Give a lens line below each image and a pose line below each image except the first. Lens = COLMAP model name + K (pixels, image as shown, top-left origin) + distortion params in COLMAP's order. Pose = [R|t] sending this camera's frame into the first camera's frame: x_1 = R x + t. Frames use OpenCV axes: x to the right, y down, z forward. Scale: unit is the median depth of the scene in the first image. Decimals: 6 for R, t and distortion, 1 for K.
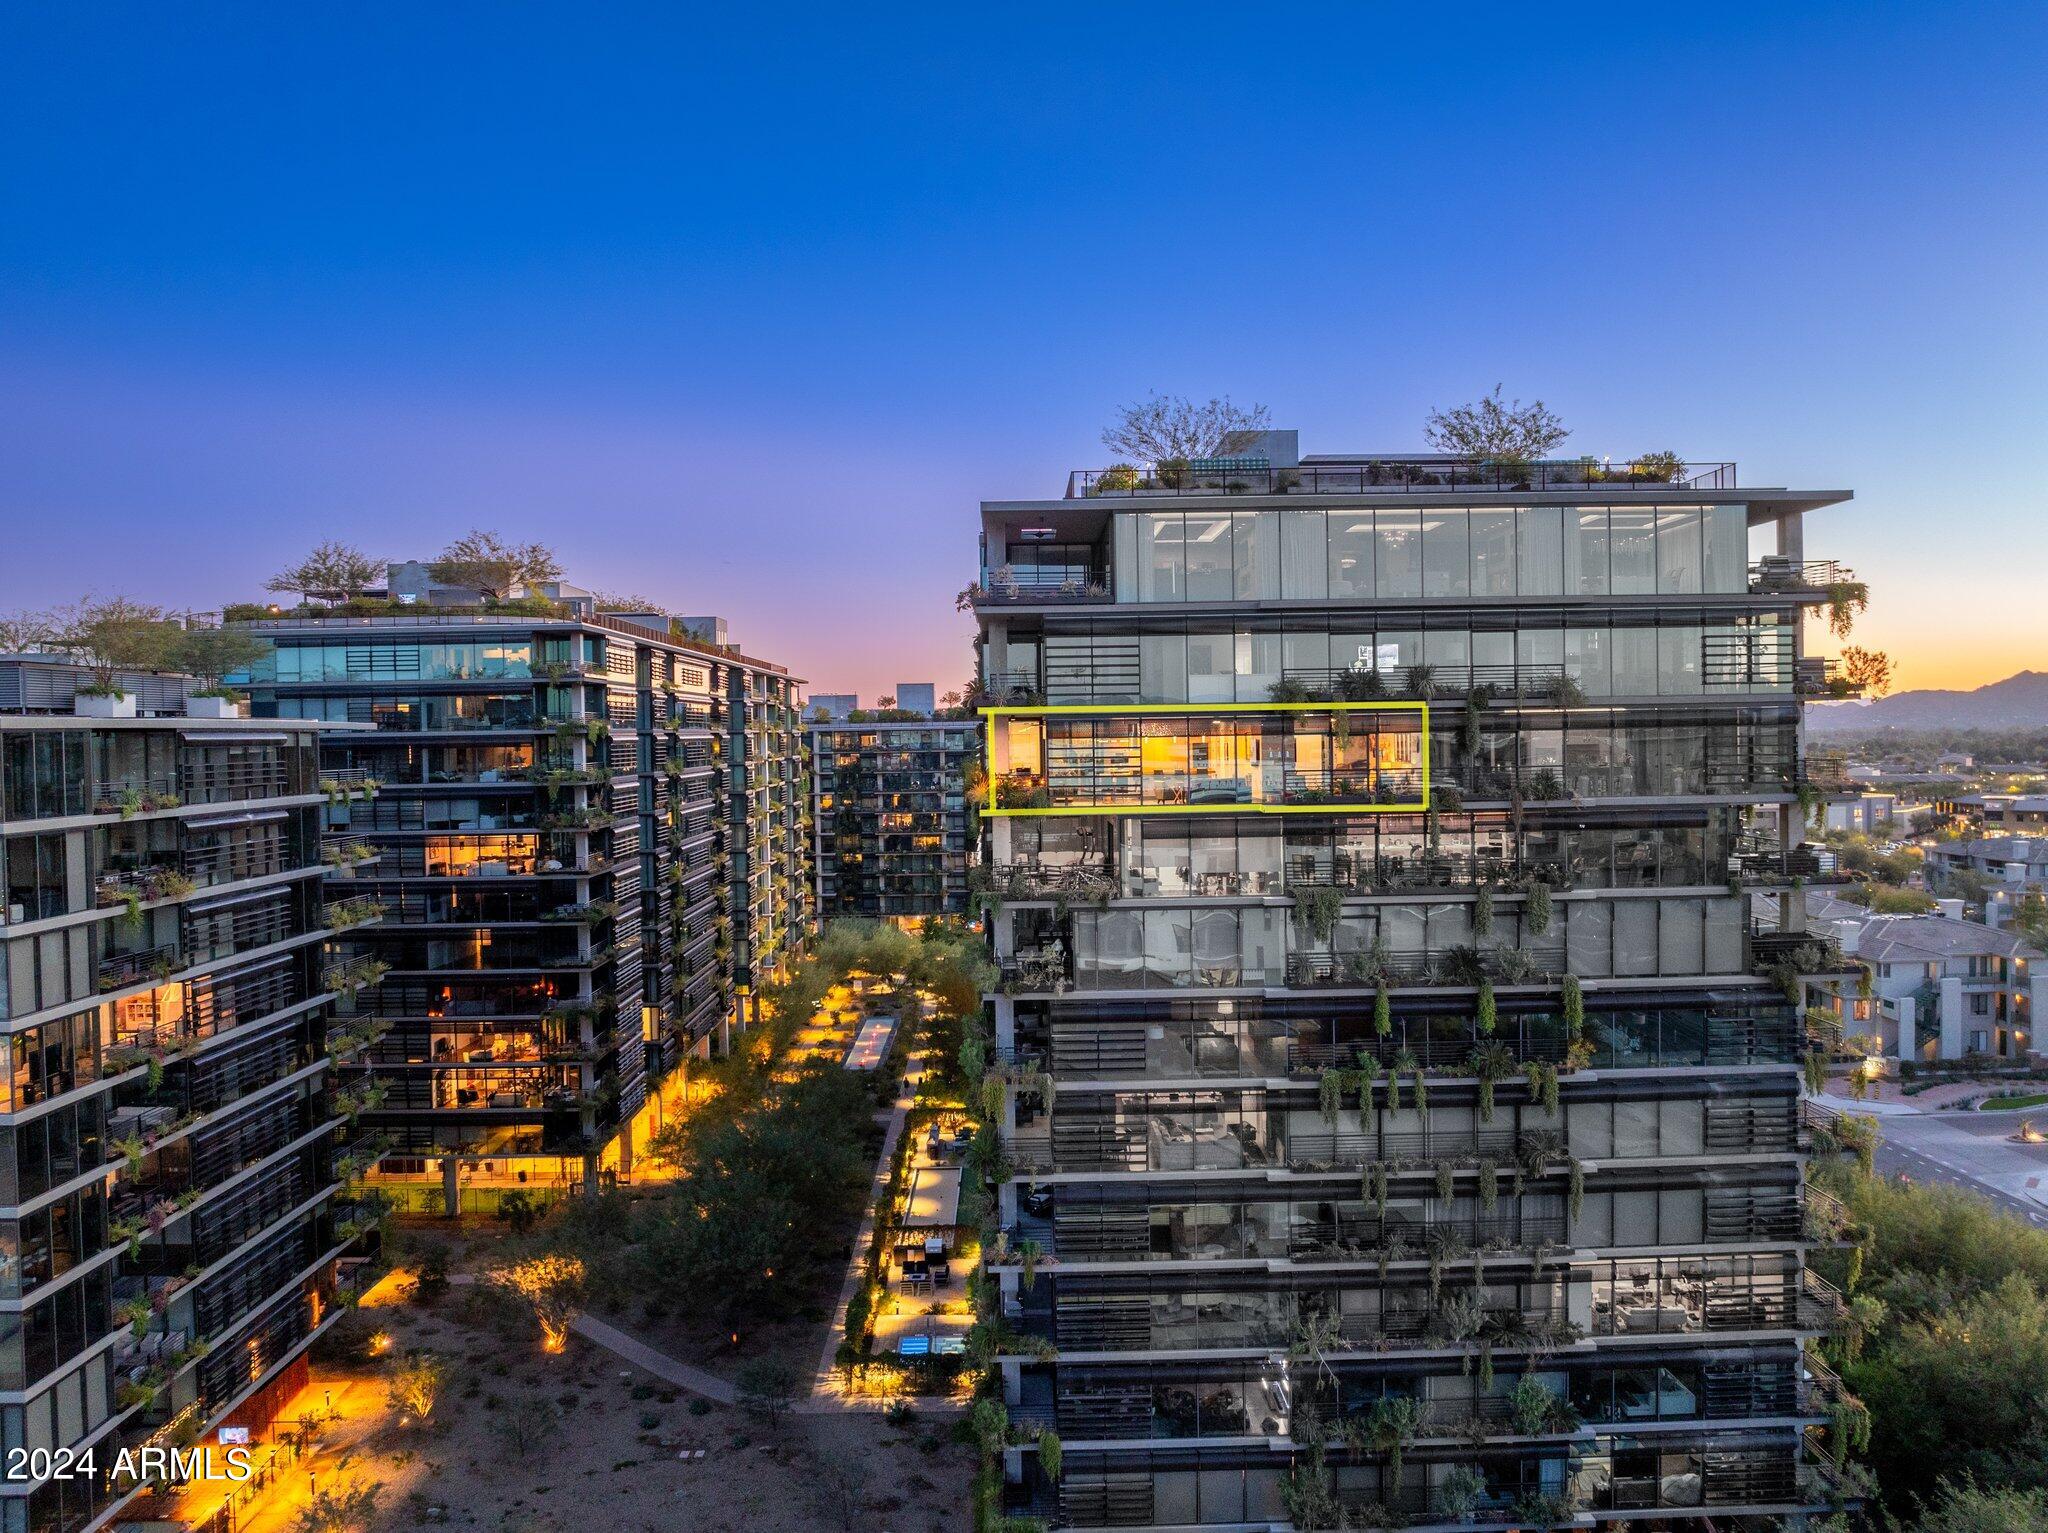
lens RADIAL K [[1497.7, 0, 1024.0], [0, 1497.7, 766.5], [0, 0, 1]] dist [-0.045286, 0.006752]
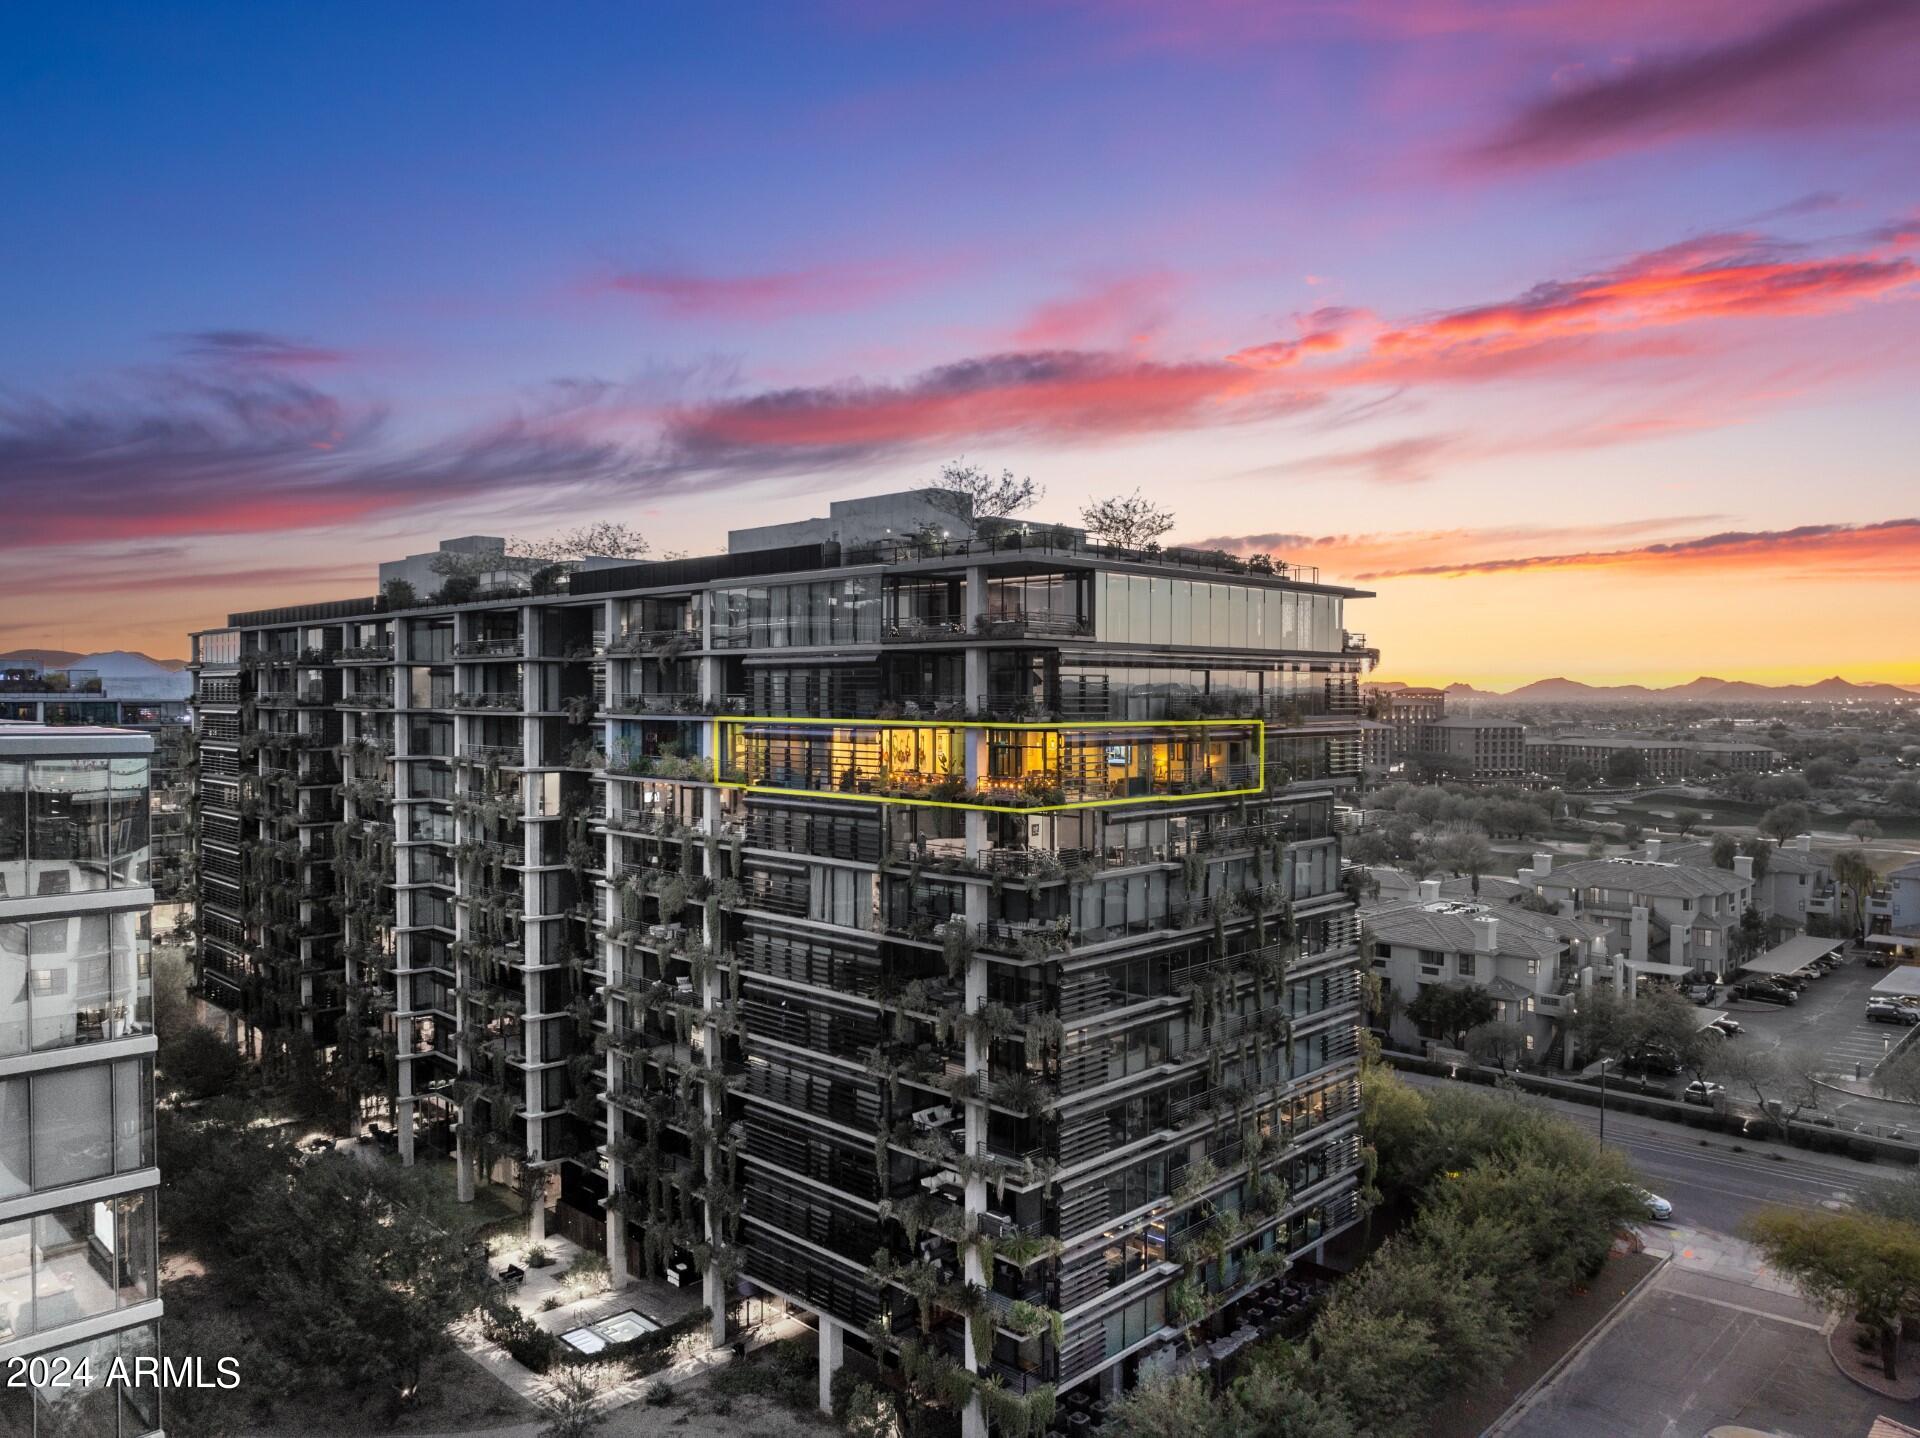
lens RADIAL K [[1378.5, 0, 957.2], [0, 1378.5, 697.7], [0, 0, 1]] dist [-0.018514, -0.000652]
pose [[0.710267, 0.008824, 0.703877, -0.455670], [0.001307, 0.999903, -0.013855, -0.024752], [-0.703931, 0.010761, 0.710187, 0.133595]]
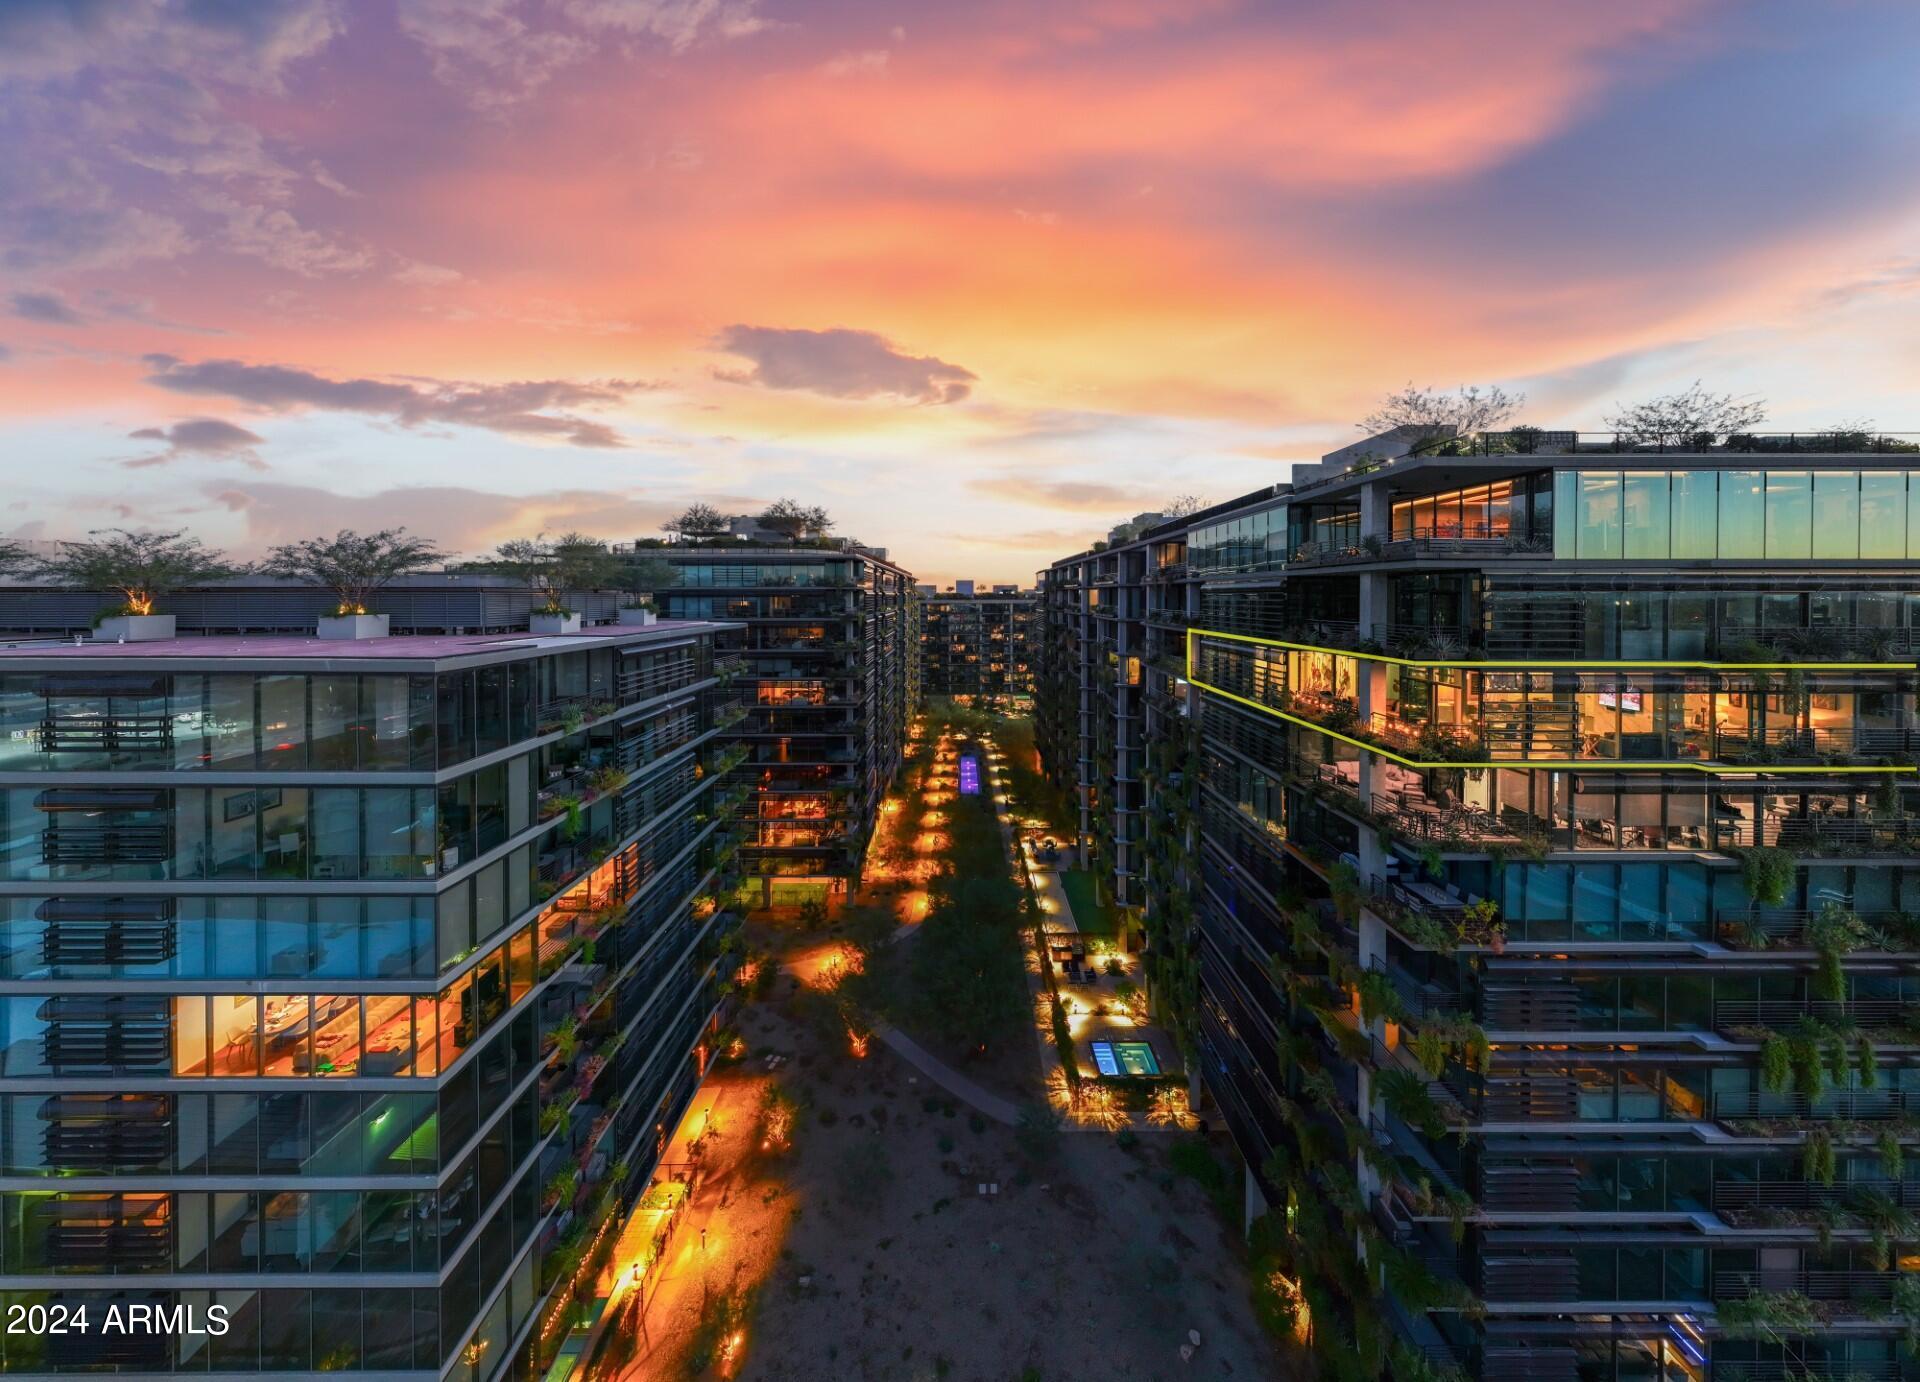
lens RADIAL K [[639.4, 0, 954.6], [0, 639.4, 603.7], [0, 0, 1]] dist [0.002497, 0.000120]
pose [[0.999774, 0.015140, -0.014954, -0.180953], [-0.015275, 0.999843, -0.008940, -0.037505], [0.014816, 0.009167, 0.999848, 0.301279]]
